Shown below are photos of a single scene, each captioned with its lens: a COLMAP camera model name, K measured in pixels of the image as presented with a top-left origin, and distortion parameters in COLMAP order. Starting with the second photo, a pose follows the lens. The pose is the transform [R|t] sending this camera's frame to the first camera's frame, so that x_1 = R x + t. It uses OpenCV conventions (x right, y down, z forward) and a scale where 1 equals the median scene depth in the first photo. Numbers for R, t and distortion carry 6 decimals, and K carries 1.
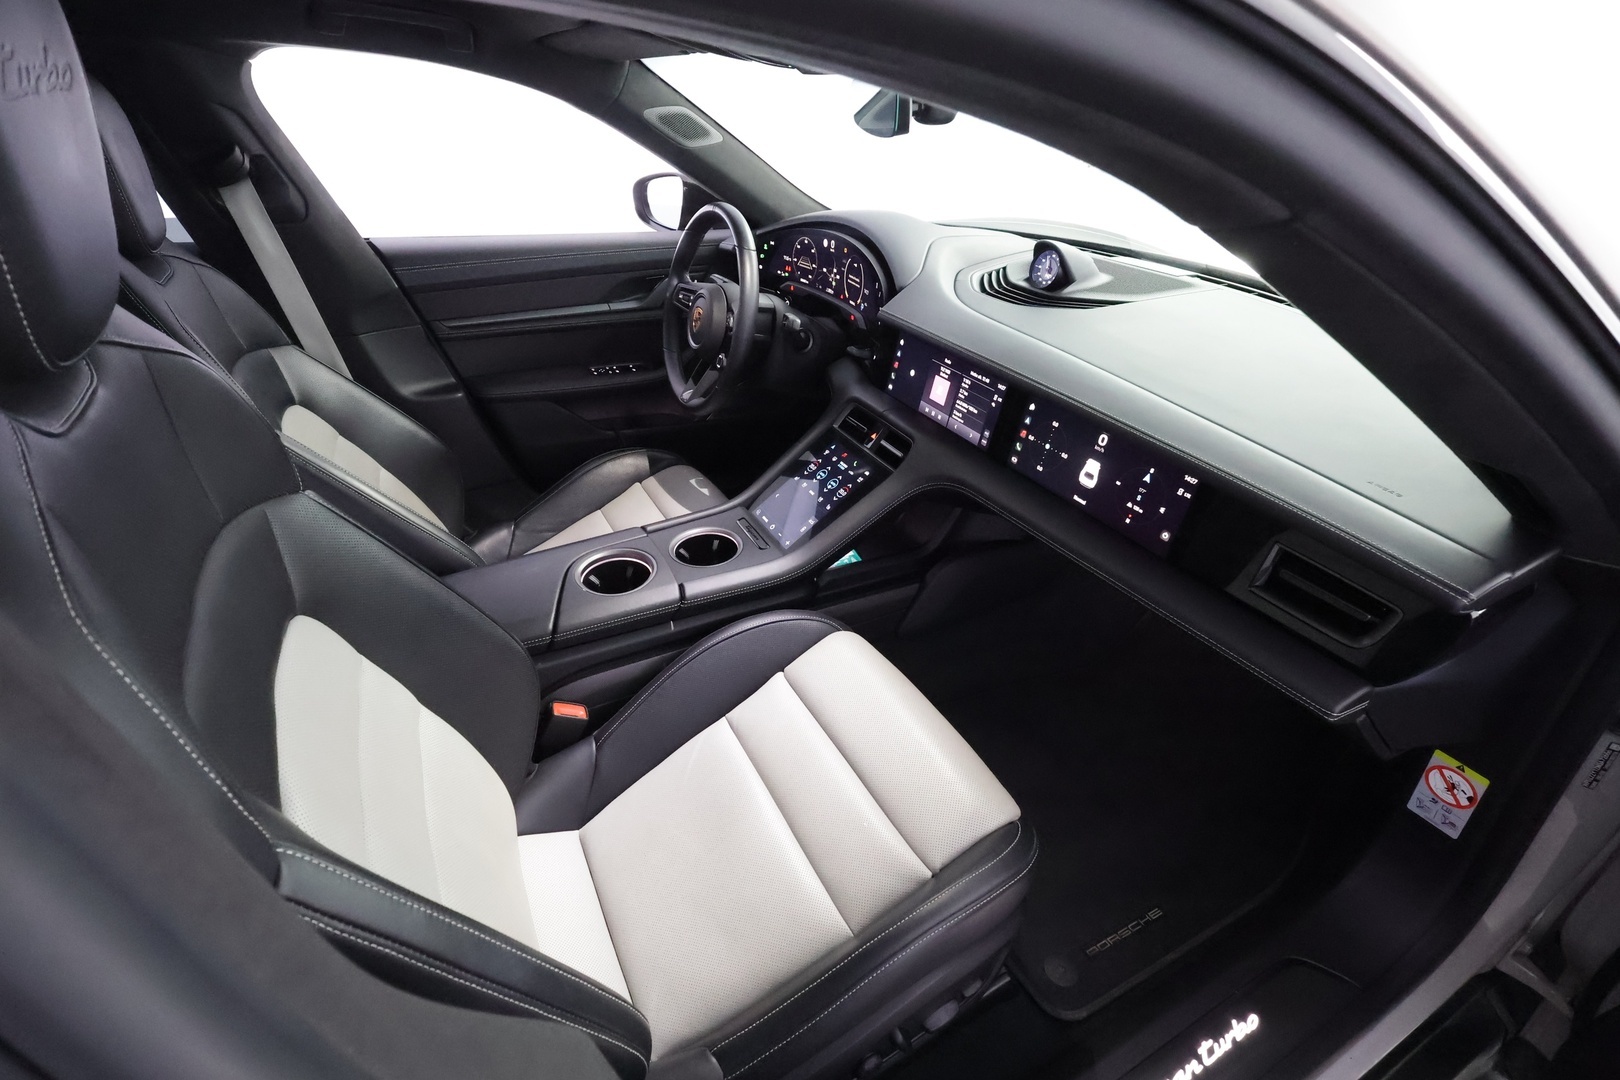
lens RADIAL K [[745.3, 0, 815.6], [0, 745.3, 543.7], [0, 0, 1]] dist [-0.001156, 0.000963]
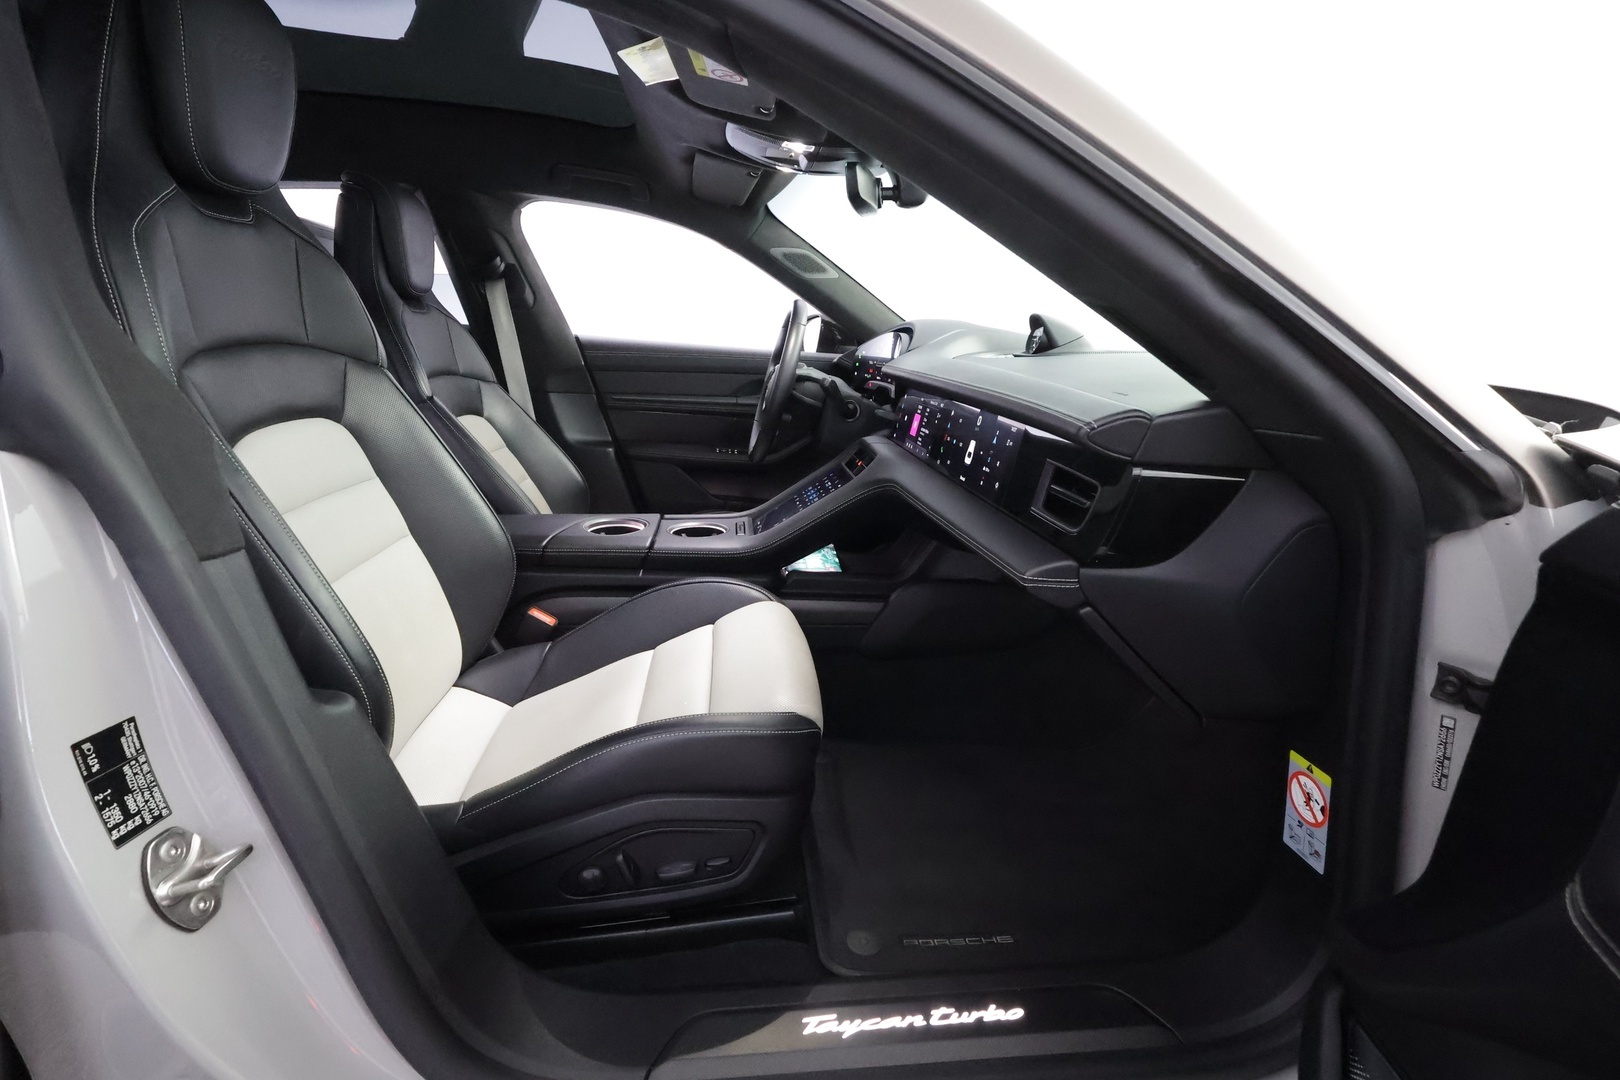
lens RADIAL K [[745.3, 0, 811.3], [0, 745.3, 541.3], [0, 0, 1]] dist [-0.001156, 0.000963]
pose [[0.929332, 0.112592, -0.351661, 0.426566], [-0.210918, 0.943580, -0.255285, 0.276628], [0.303077, 0.311416, 0.900647, -0.014049]]
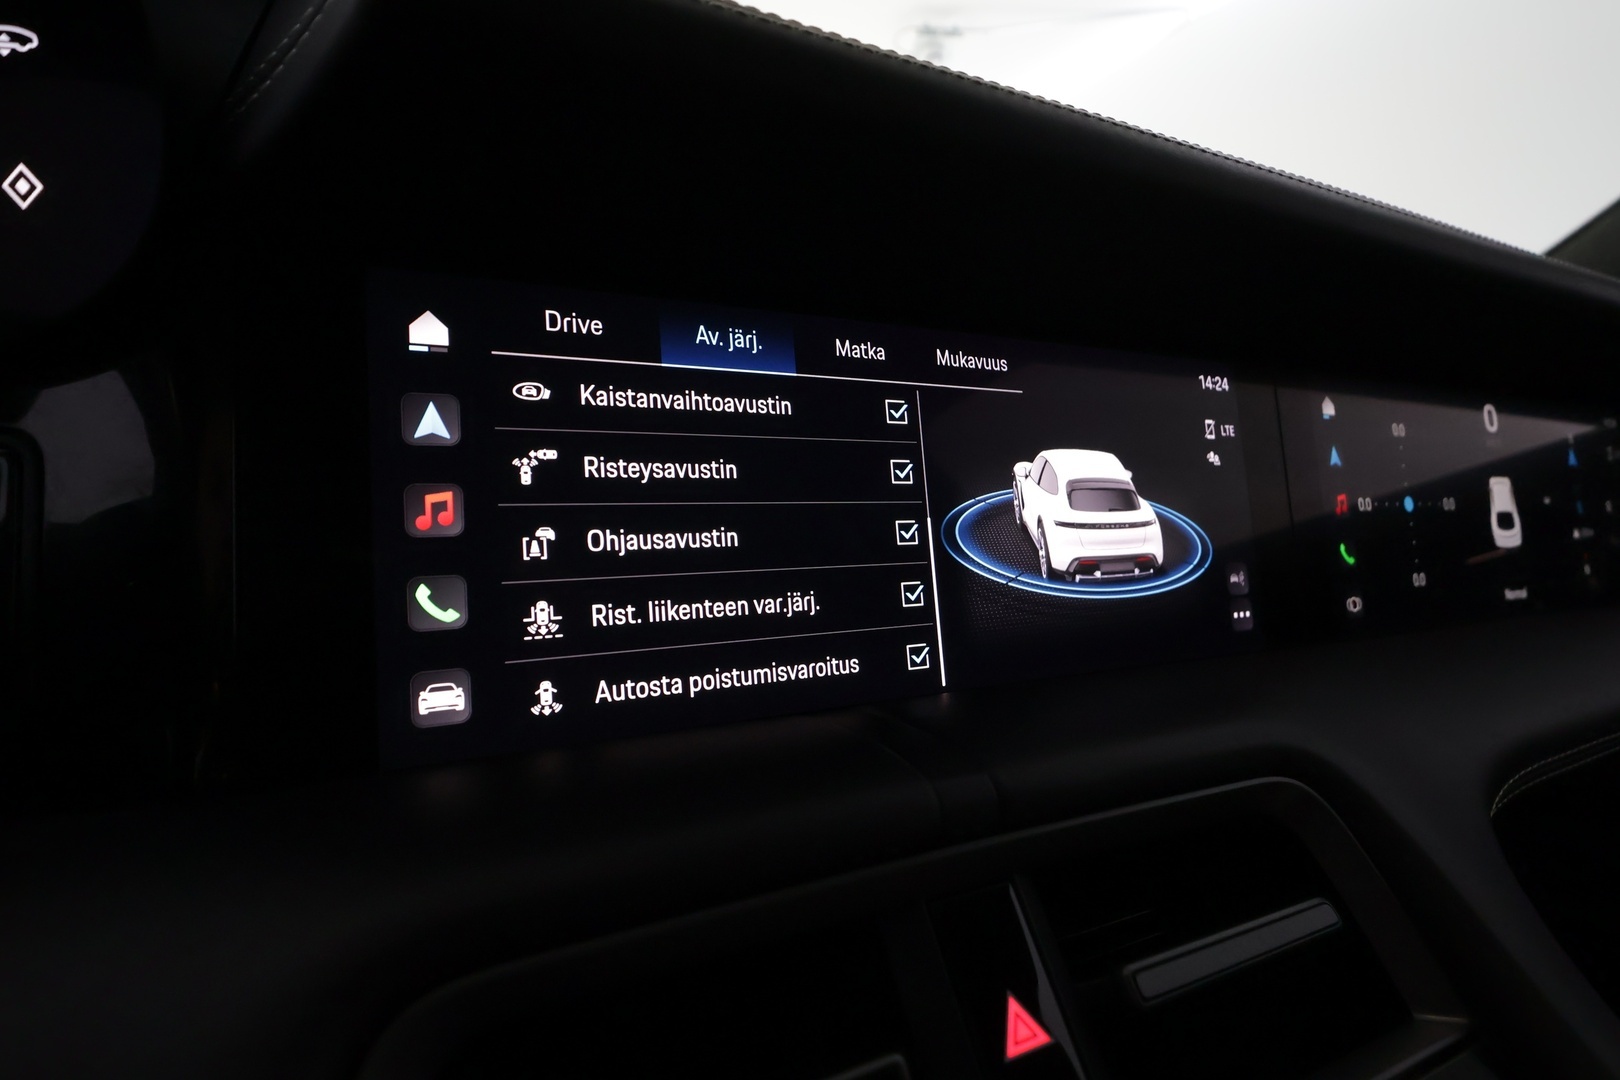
lens RADIAL K [[806.4, 0, 810.5], [0, 806.4, 539.6], [0, 0, 1]] dist [0.000057, -0.000847]
pose [[0.017443, -0.112019, 0.993553, -0.025669], [0.509056, 0.856264, 0.087603, -0.227946], [-0.860557, 0.504246, 0.071960, 0.992862]]
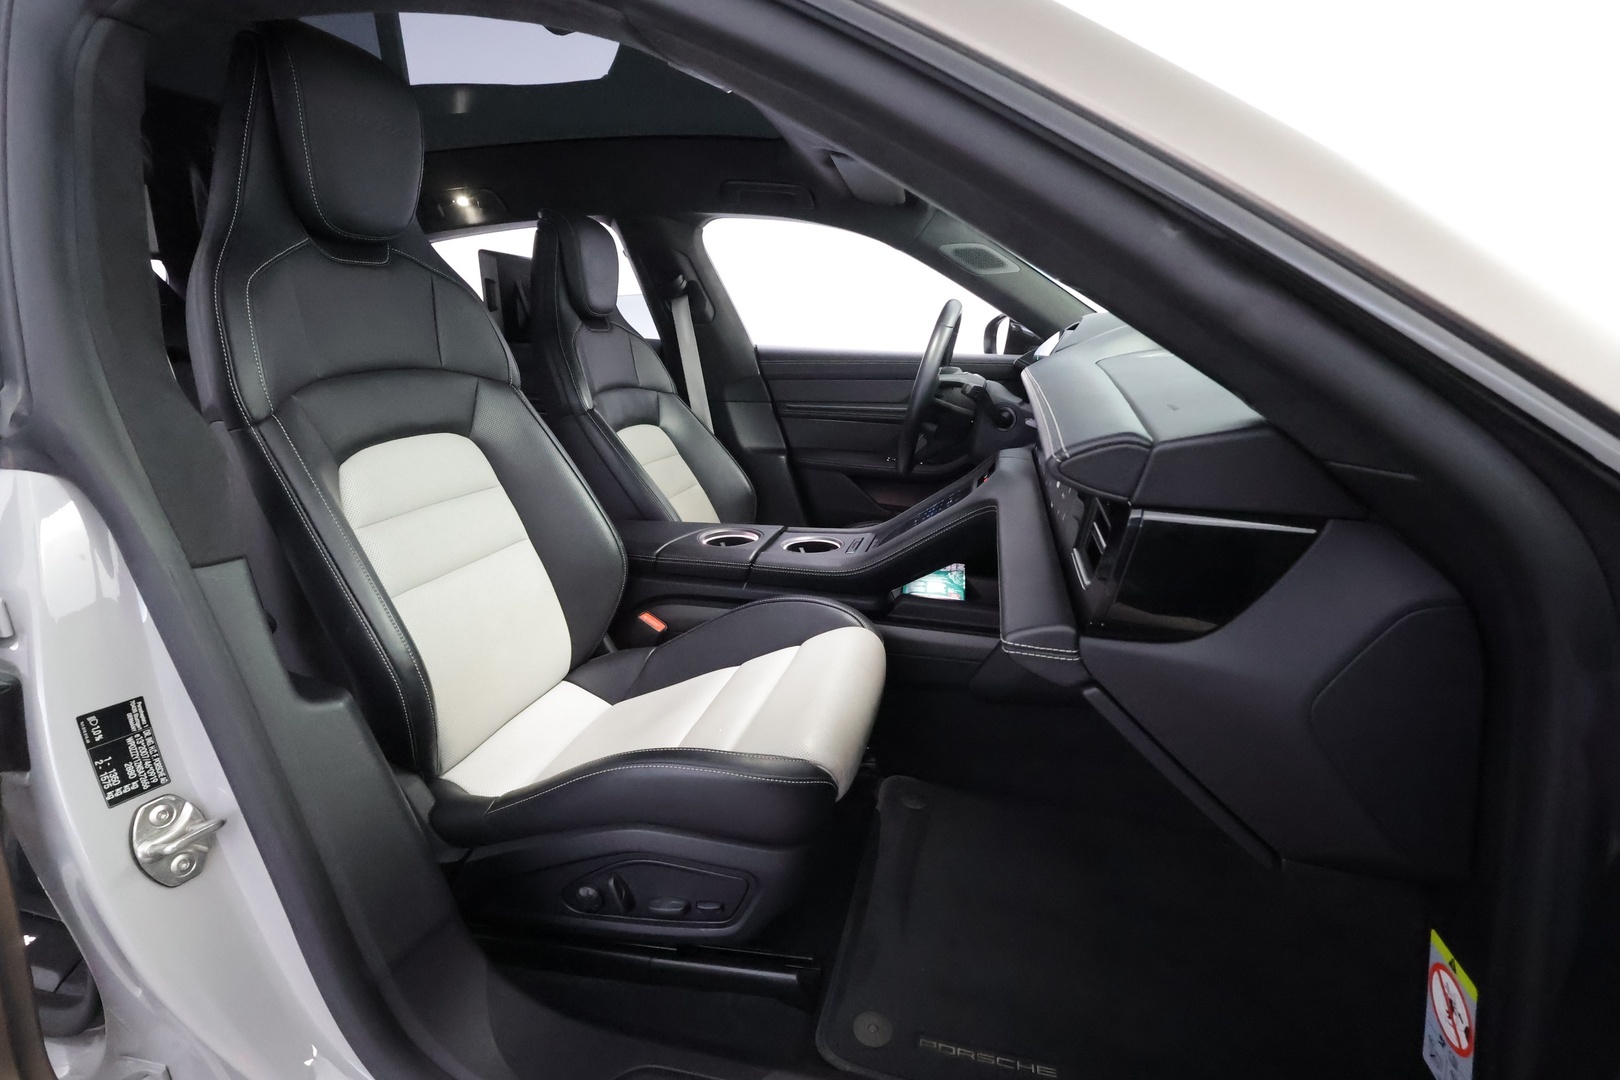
lens RADIAL K [[745.3, 0, 812.9], [0, 745.3, 542.1], [0, 0, 1]] dist [-0.001156, 0.000963]
pose [[0.749952, 0.155315, -0.643000, 0.573091], [-0.331727, 0.929286, -0.162436, 0.179607], [0.572302, 0.335120, 0.748442, 0.130619]]
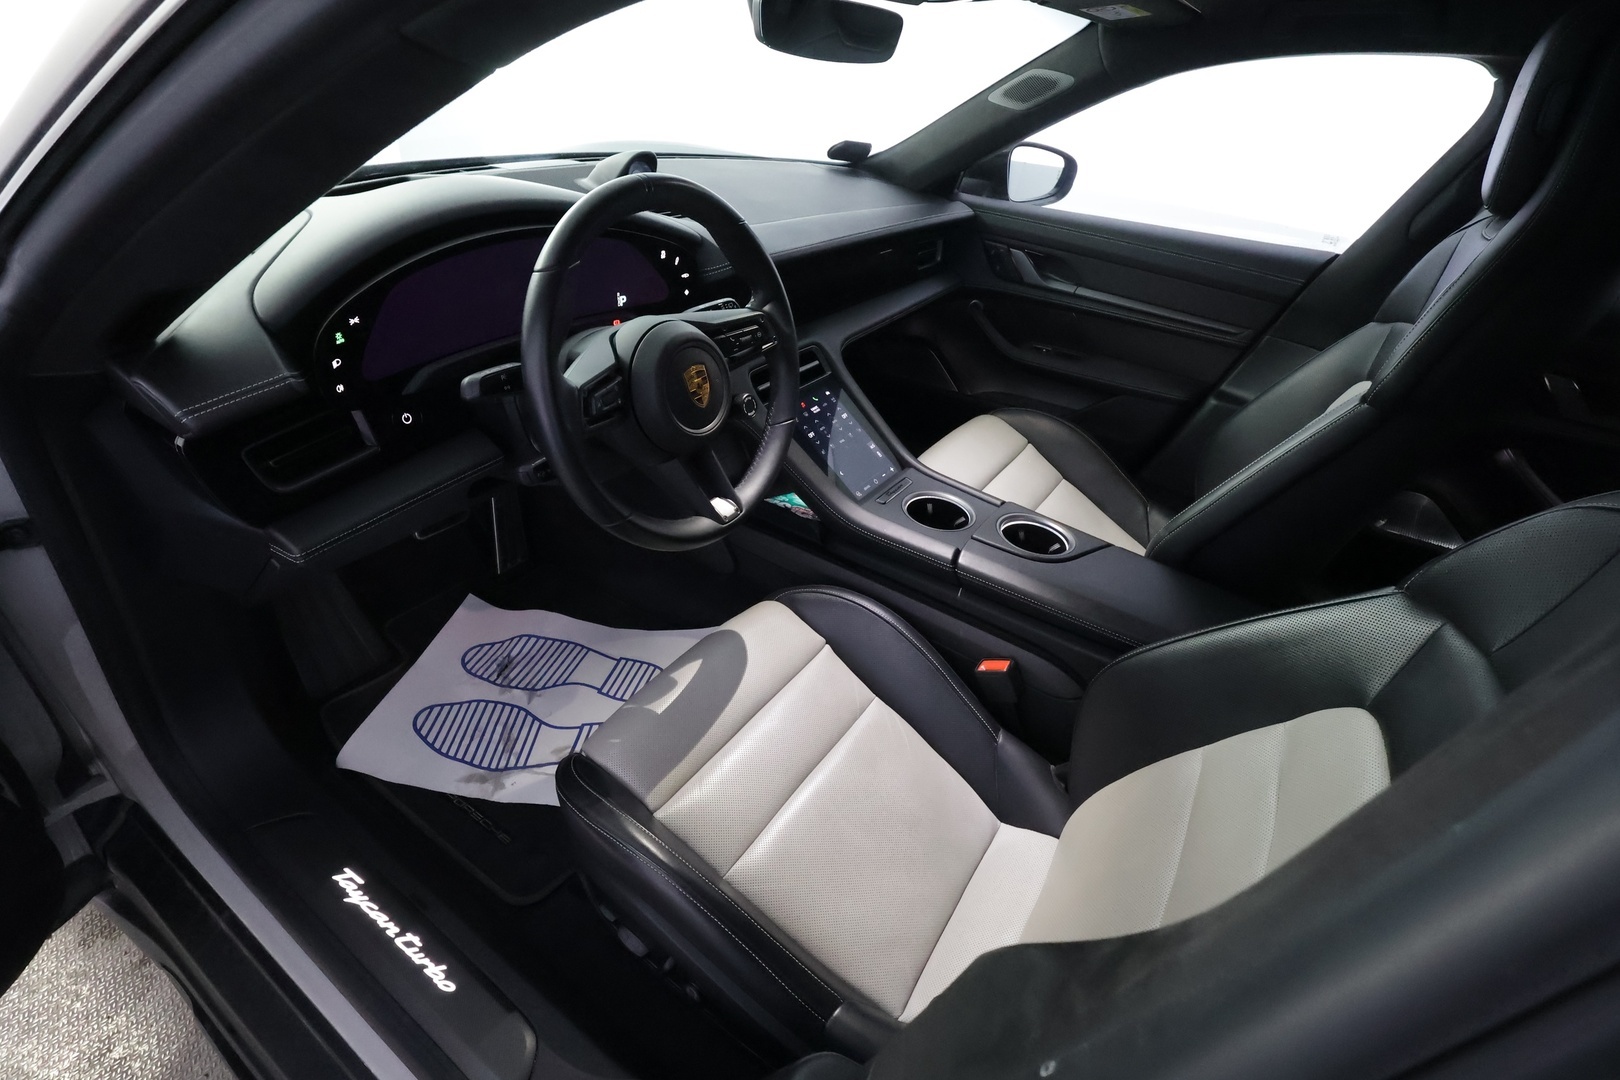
lens RADIAL K [[745.3, 0, 820.8], [0, 745.3, 540.0], [0, 0, 1]] dist [-0.001156, 0.000963]
pose [[-0.470034, -0.504852, 0.724011, -0.752478], [0.357717, 0.640929, 0.679153, -0.648192], [-0.806912, 0.578216, -0.120665, 1.217402]]
